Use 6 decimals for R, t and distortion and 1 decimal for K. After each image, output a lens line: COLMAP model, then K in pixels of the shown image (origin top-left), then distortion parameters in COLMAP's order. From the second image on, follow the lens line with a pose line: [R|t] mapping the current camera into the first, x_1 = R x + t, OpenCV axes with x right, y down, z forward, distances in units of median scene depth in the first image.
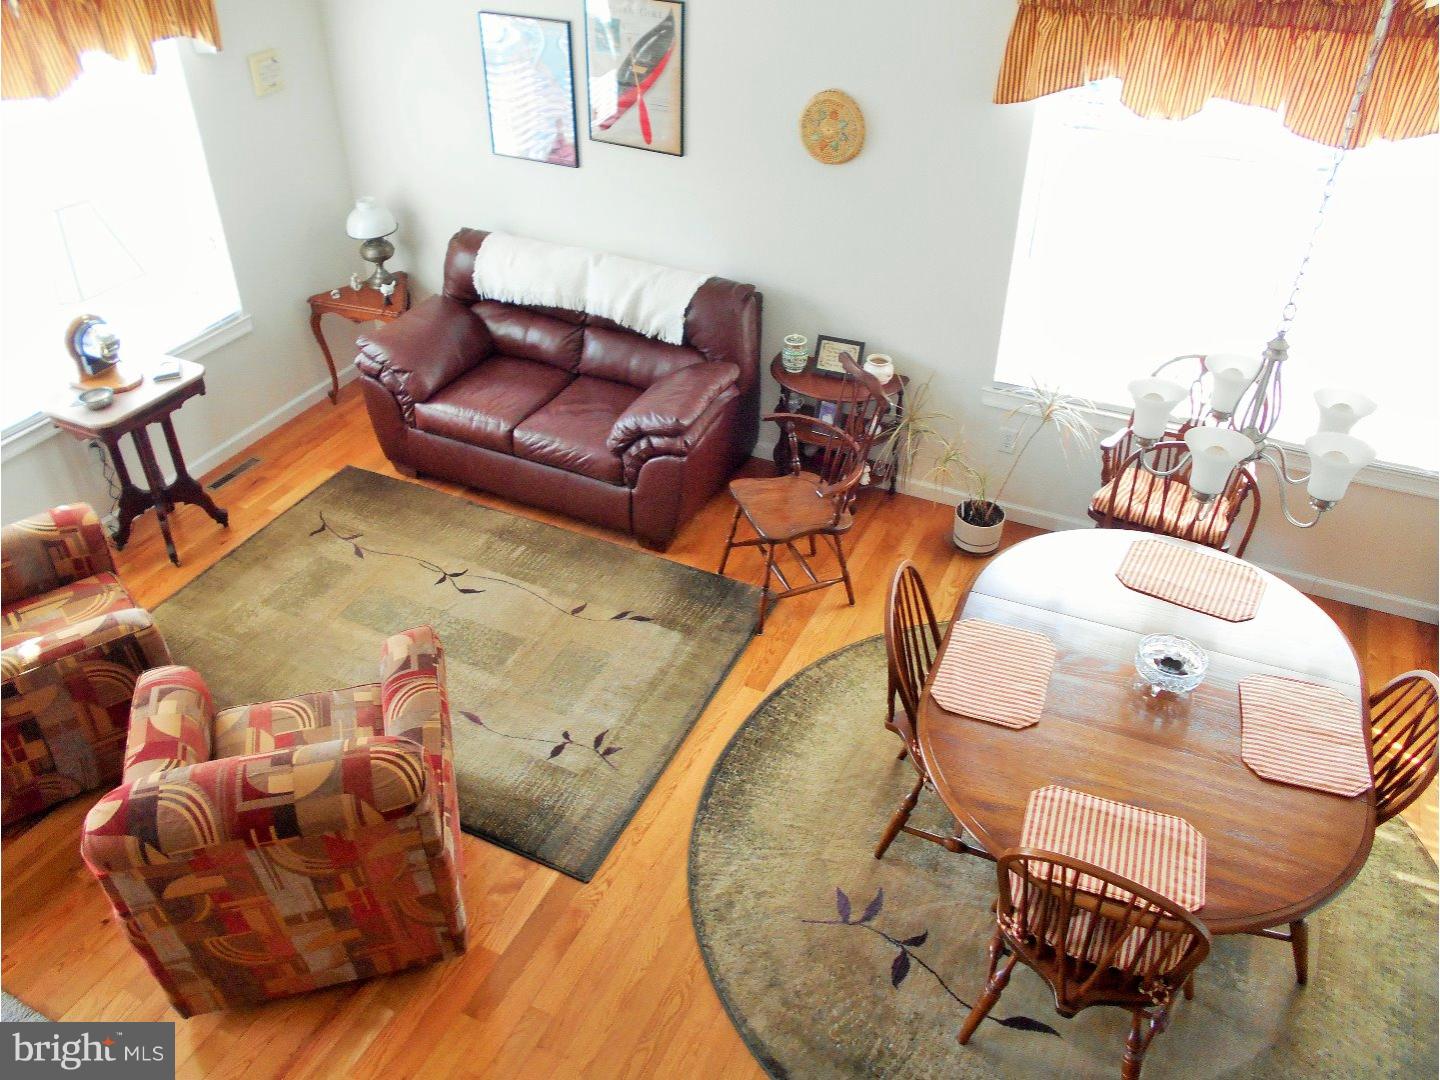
lens RADIAL K [[1165.3, 0, 702.4], [0, 1165.3, 559.4], [0, 0, 1]] dist [-0.000374, 0.004089]
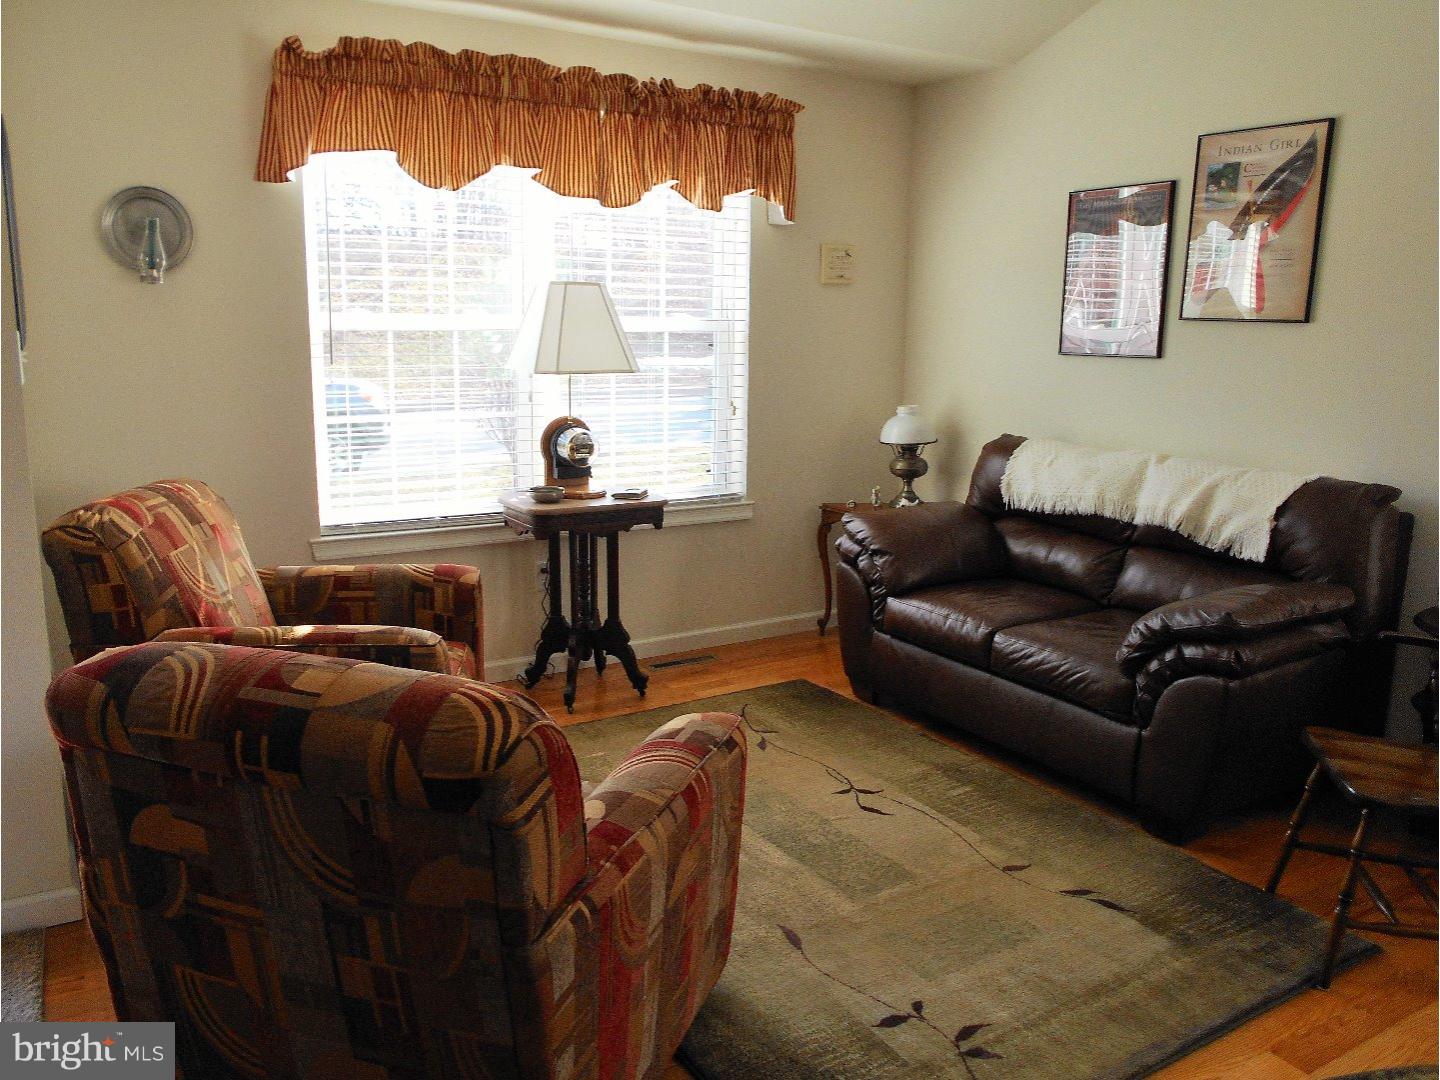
lens RADIAL K [[1130.3, 0, 720.2], [0, 1130.3, 572.5], [0, 0, 1]] dist [0.010311, 0.003148]
pose [[0.846358, 0.117524, -0.519486, 0.059946], [-0.324711, 0.886984, -0.328362, 0.148963], [0.422186, 0.446595, 0.788868, 0.341404]]
